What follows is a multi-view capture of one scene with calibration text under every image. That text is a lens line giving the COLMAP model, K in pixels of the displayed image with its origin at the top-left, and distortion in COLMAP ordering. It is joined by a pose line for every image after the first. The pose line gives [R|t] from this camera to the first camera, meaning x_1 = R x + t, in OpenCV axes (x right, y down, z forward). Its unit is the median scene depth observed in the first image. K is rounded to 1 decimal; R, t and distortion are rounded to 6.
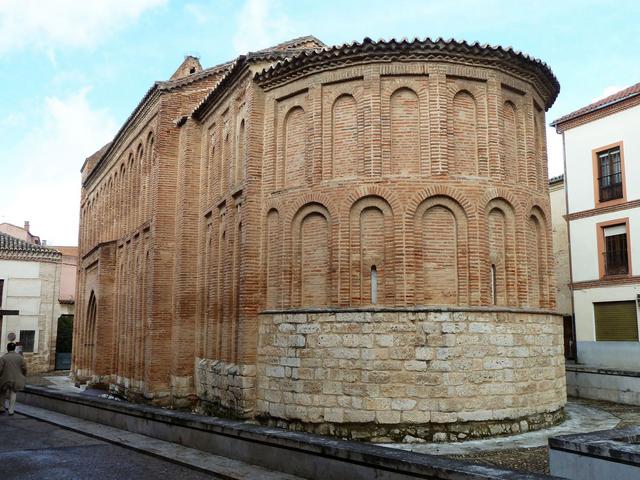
lens RADIAL K [[637.7, 0, 320.0], [0, 637.7, 240.0], [0, 0, 1]] dist [-0.037525, -0.013038]
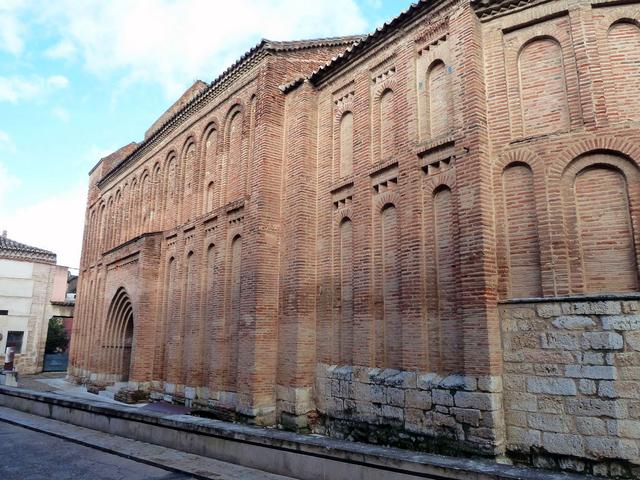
lens RADIAL K [[475.8, 0, 320.0], [0, 475.8, 240.0], [0, 0, 1]] dist [-0.032056, -0.004963]
pose [[0.980306, 0.054675, 0.189765, -0.283601], [-0.042120, 0.996687, -0.069574, 0.063767], [-0.192940, 0.060211, 0.979361, 0.362458]]
